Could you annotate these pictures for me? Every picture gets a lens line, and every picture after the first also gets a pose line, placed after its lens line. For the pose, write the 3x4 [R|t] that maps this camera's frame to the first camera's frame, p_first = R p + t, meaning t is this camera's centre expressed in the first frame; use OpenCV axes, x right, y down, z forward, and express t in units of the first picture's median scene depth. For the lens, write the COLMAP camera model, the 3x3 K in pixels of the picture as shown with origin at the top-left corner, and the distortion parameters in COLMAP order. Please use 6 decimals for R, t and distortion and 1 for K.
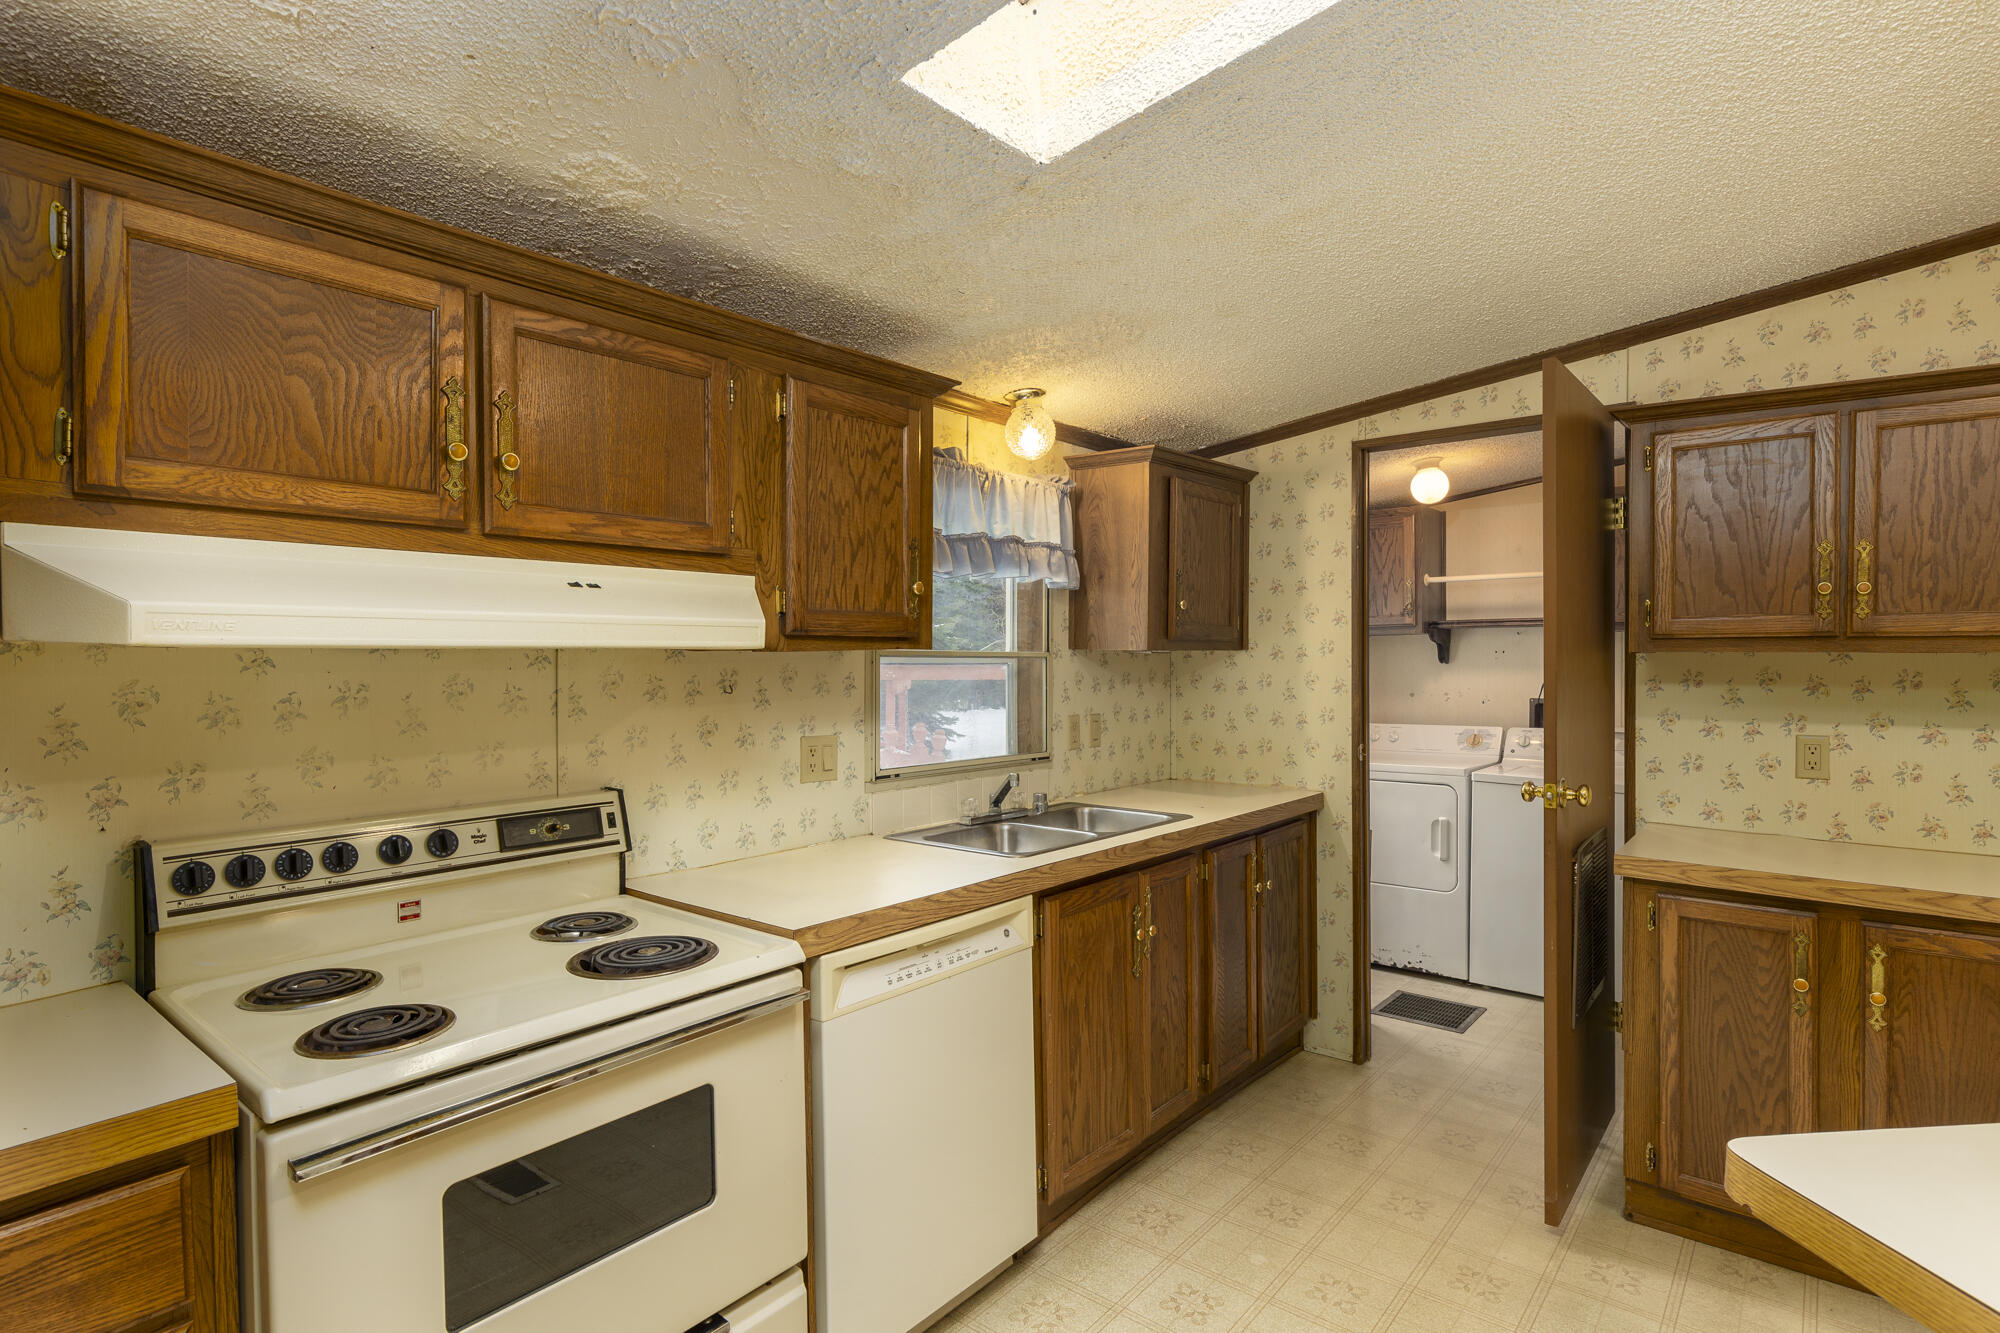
lens RADIAL K [[1025.0, 0, 1000.0], [0, 1025.0, 666.5], [0, 0, 1]] dist [-0.003117, -0.000100]
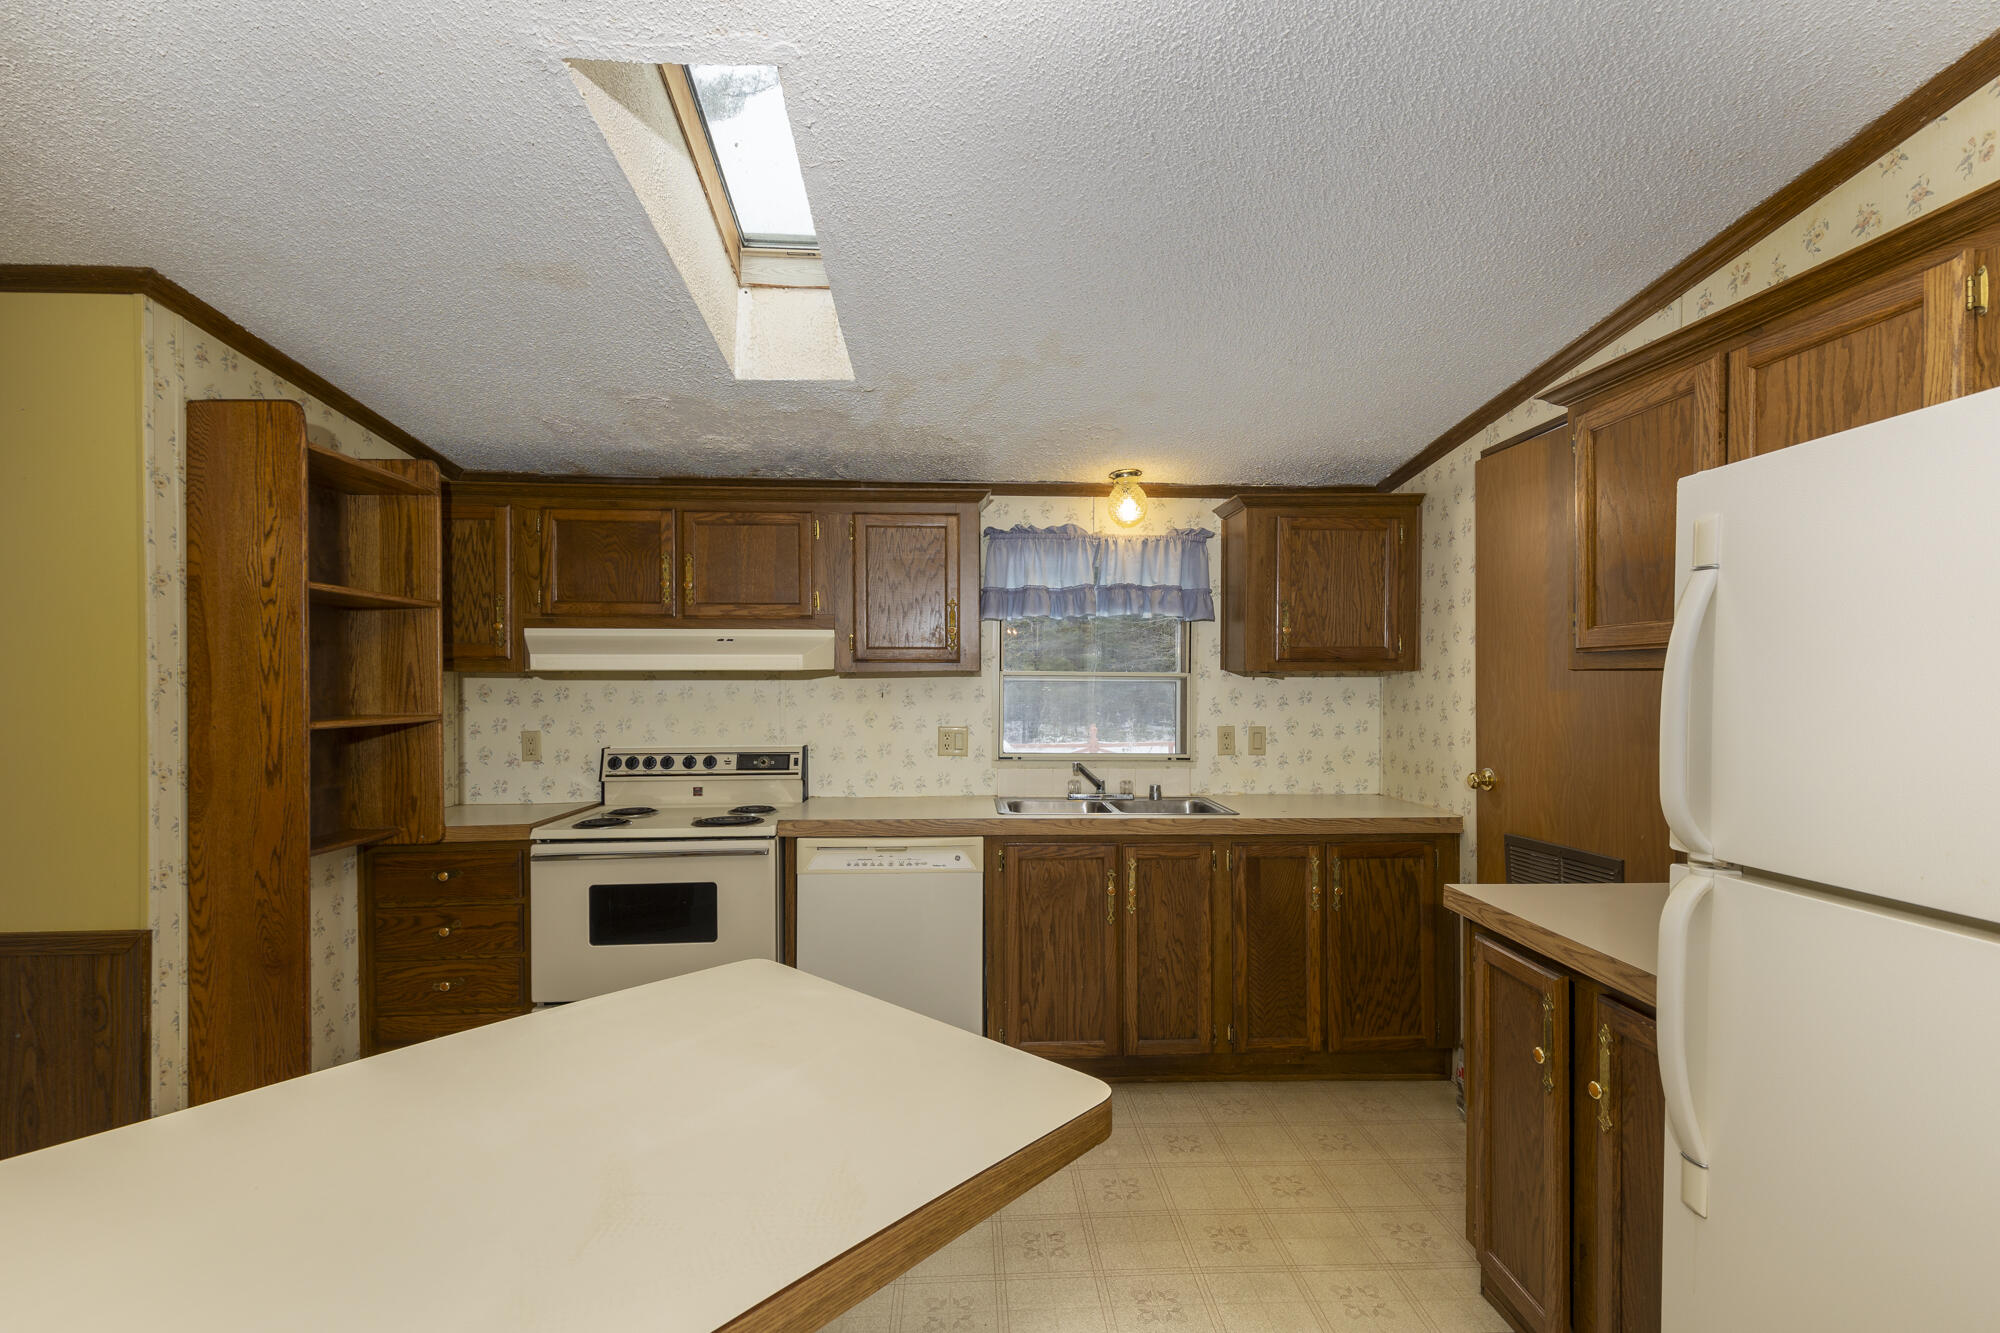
lens RADIAL K [[927.4, 0, 1001.0], [0, 927.4, 684.4], [0, 0, 1]] dist [0.000544, -0.000030]
pose [[0.660213, 0.005095, -0.751061, 0.931382], [-0.010910, 0.999937, -0.002808, 0.006697], [0.750999, 0.010048, 0.660227, 0.126203]]
